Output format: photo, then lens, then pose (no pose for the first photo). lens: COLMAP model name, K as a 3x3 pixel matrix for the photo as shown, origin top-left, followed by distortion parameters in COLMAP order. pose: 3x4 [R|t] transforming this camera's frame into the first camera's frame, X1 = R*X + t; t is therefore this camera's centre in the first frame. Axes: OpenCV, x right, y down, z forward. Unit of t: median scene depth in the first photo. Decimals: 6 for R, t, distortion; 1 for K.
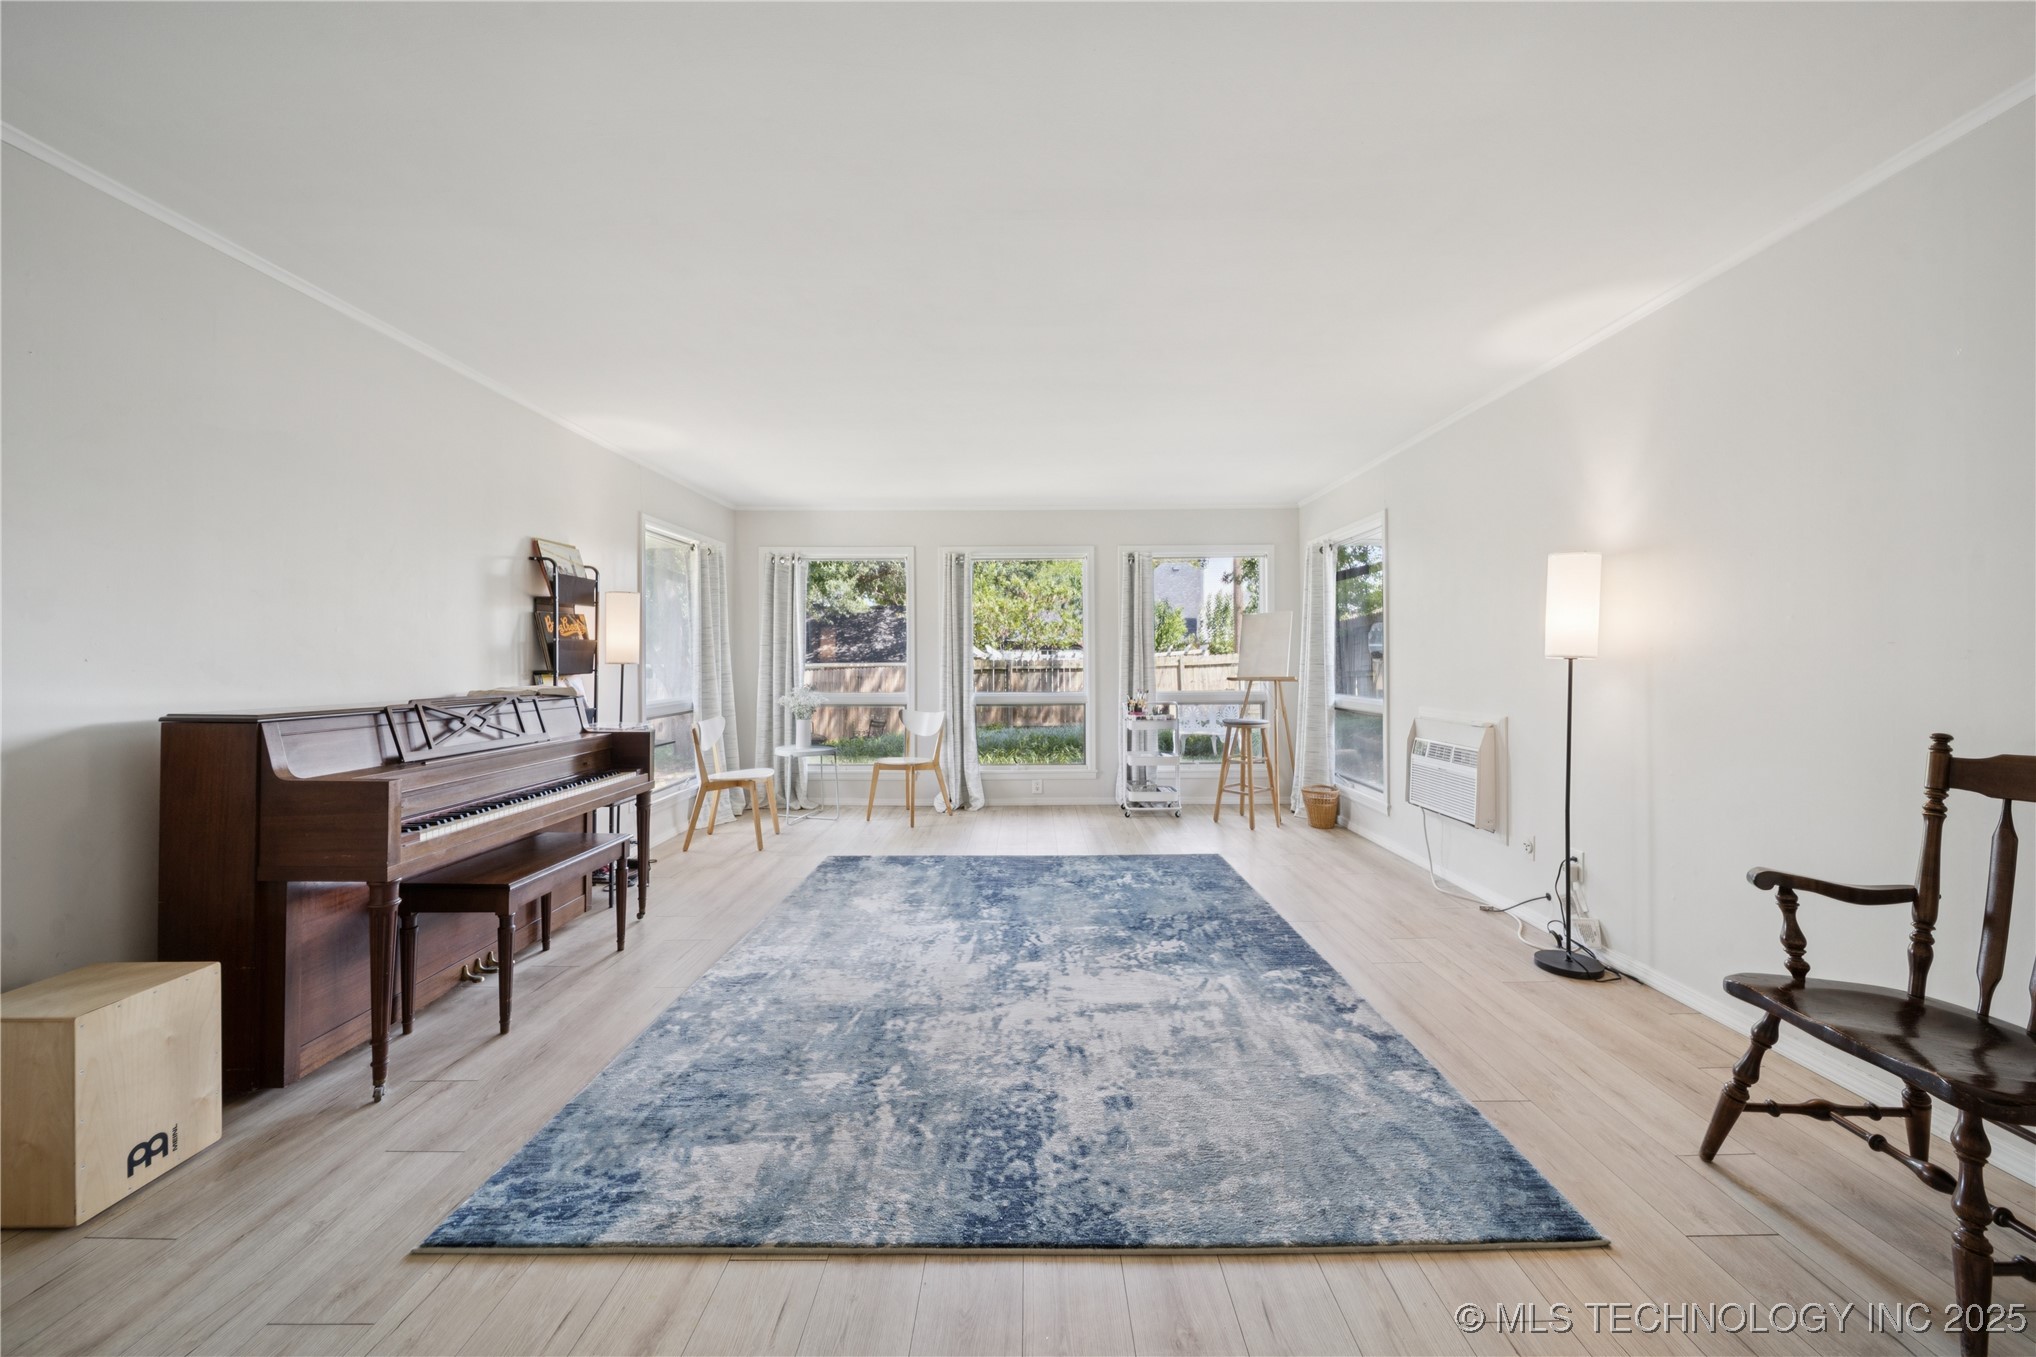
lens RADIAL K [[942.4, 0, 1018.0], [0, 942.4, 678.5], [0, 0, 1]] dist [-0.000009, -0.000005]
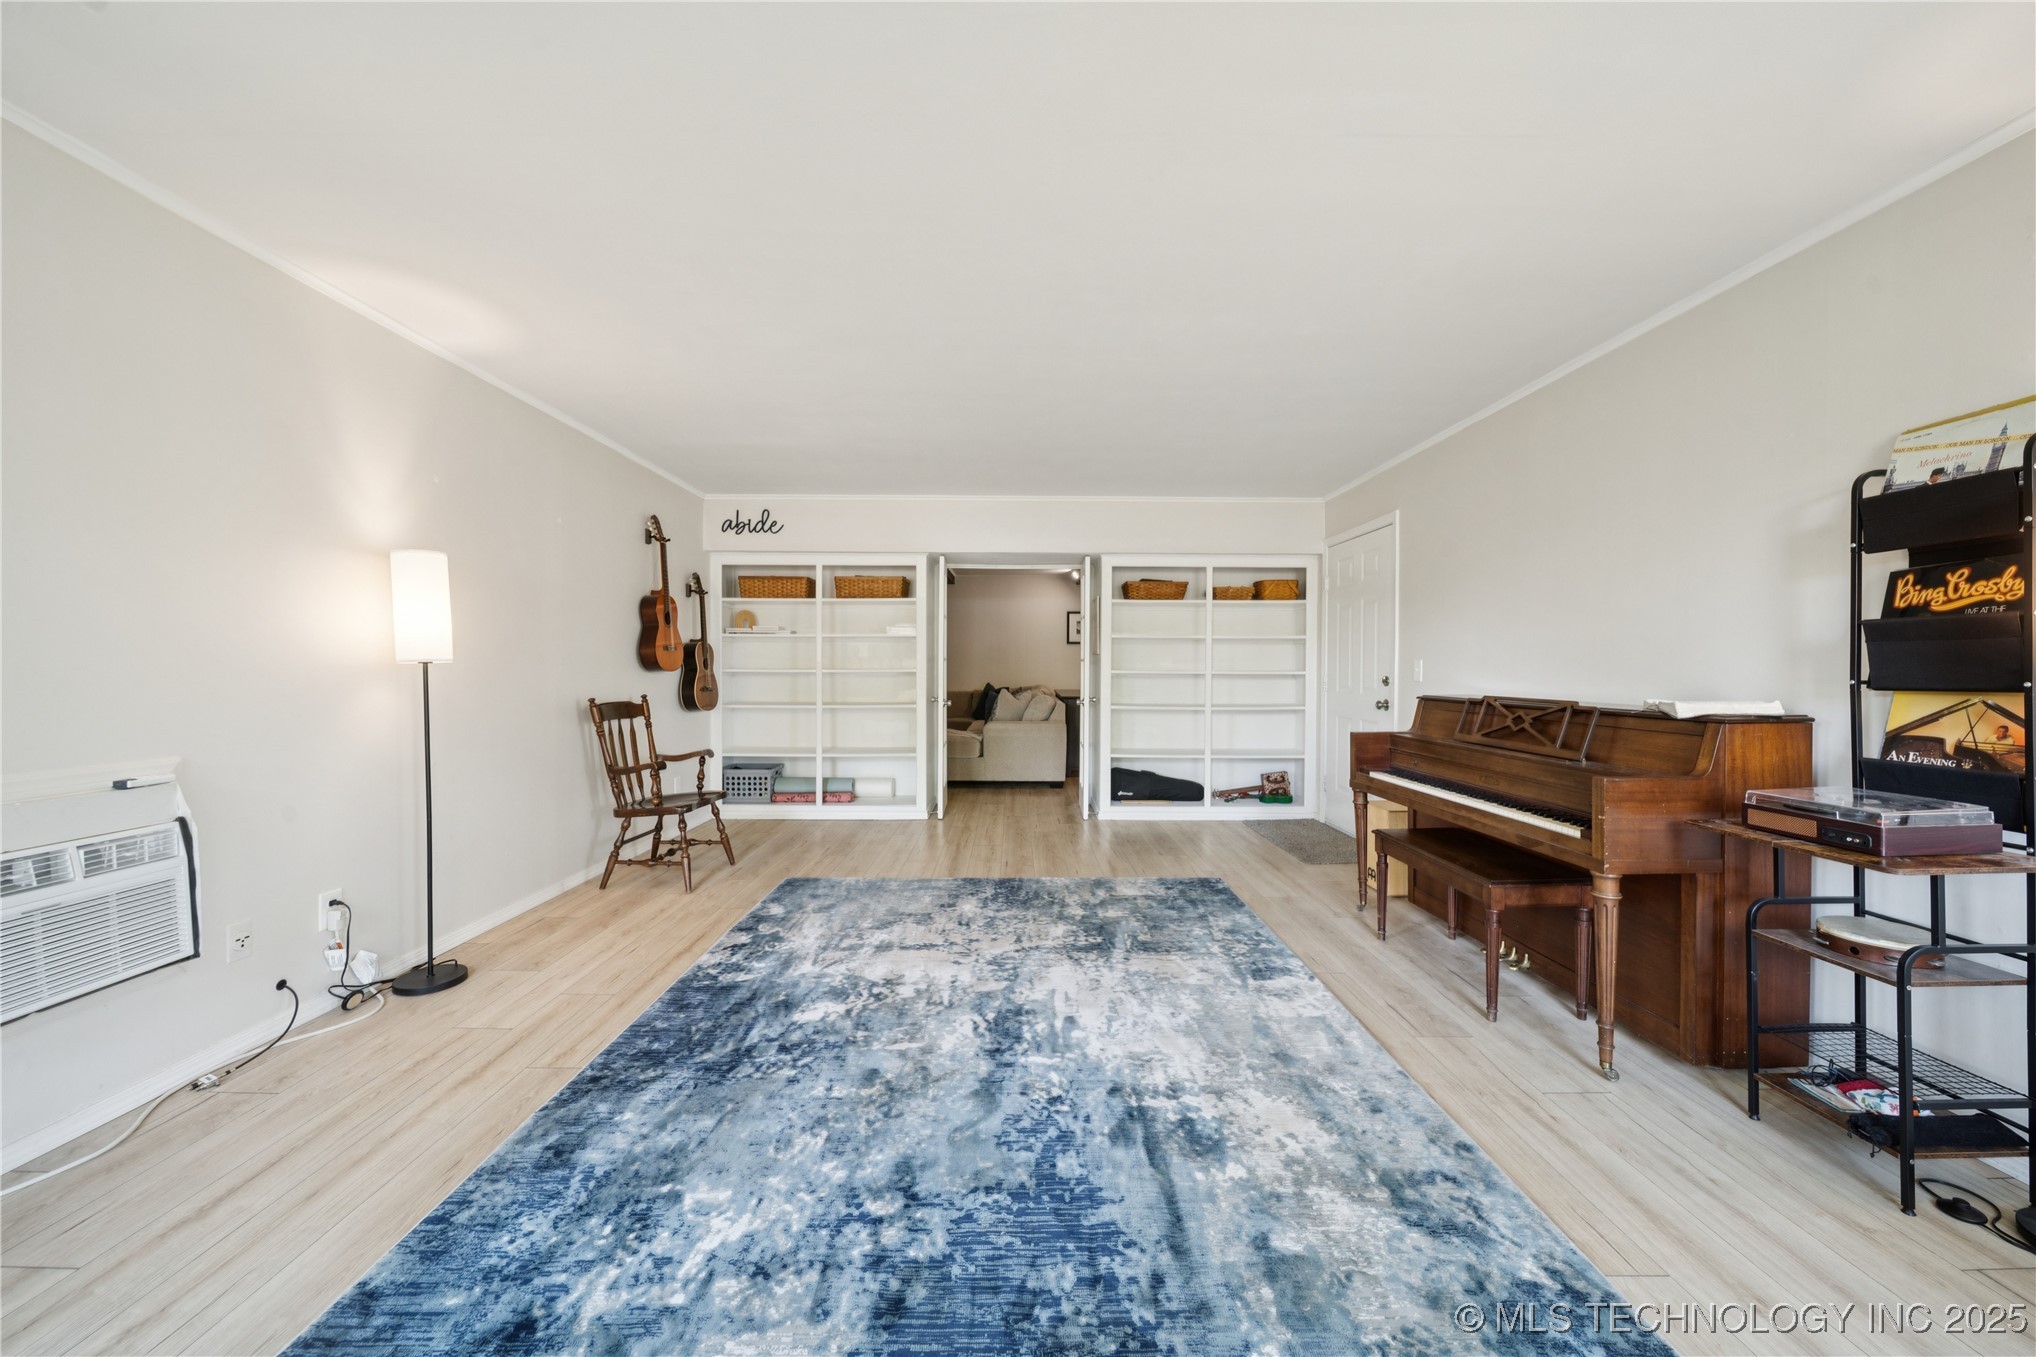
lens RADIAL K [[942.4, 0, 1018.0], [0, 942.4, 678.5], [0, 0, 1]] dist [-0.000009, -0.000005]
pose [[-0.999857, -0.000933, -0.016910, 0.000534], [-0.001384, 0.999643, 0.026679, -0.034143], [0.016879, 0.026698, -0.999501, 2.243498]]
